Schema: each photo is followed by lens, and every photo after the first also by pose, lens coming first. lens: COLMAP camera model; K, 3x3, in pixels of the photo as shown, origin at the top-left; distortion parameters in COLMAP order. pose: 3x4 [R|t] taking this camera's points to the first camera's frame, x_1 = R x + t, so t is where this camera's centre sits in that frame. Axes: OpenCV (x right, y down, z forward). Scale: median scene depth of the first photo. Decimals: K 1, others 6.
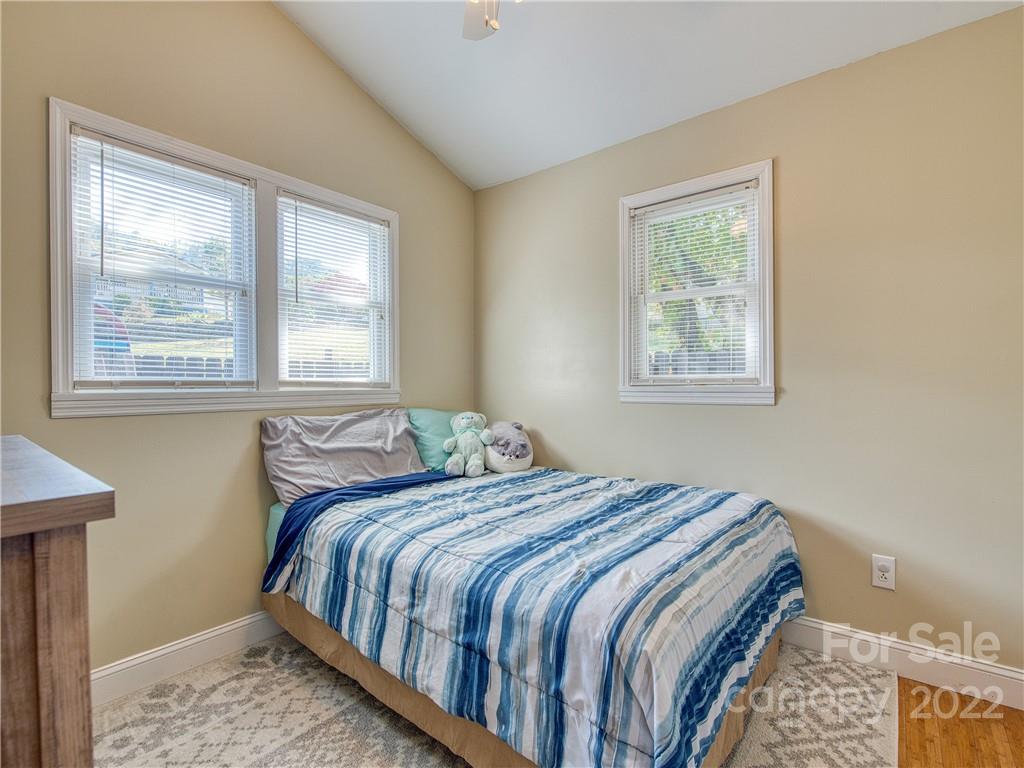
lens RADIAL K [[485.5, 0, 512.0], [0, 485.5, 384.0], [0, 0, 1]] dist [0.000161, 0.000007]
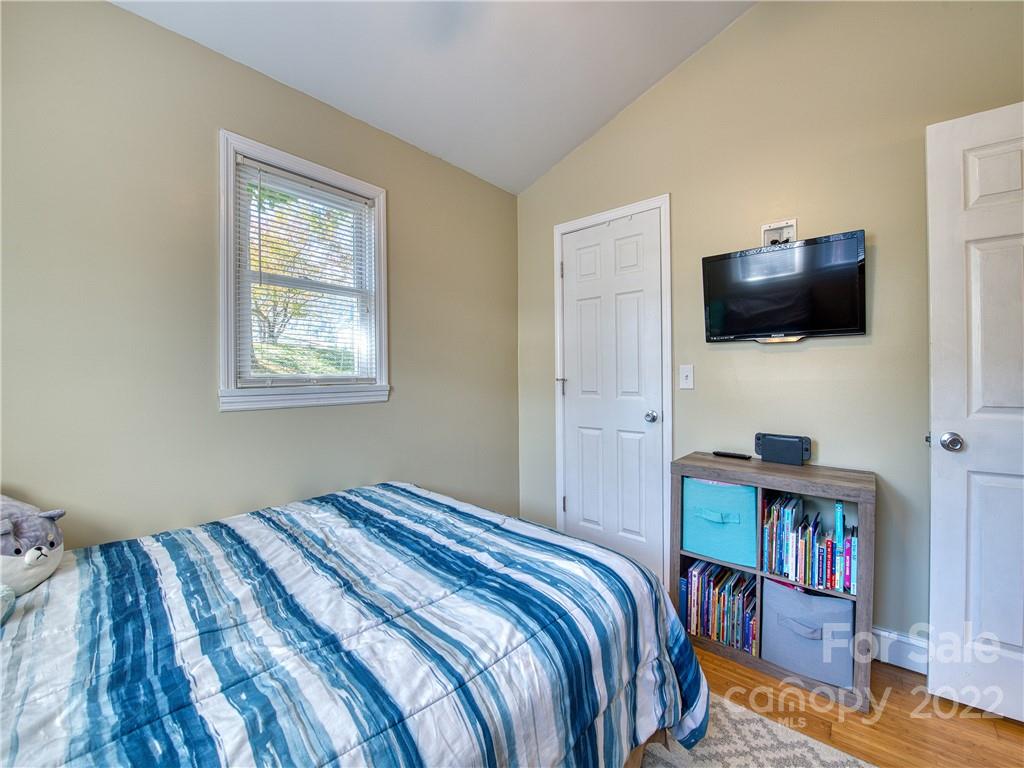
lens RADIAL K [[413.6, 0, 512.4], [0, 413.6, 378.1], [0, 0, 1]] dist [-0.016584, -0.000157]
pose [[0.039735, -0.003087, 0.999205, -0.586352], [0.010075, 0.999946, 0.002689, -0.015917], [-0.999159, 0.009960, 0.039764, 0.861804]]
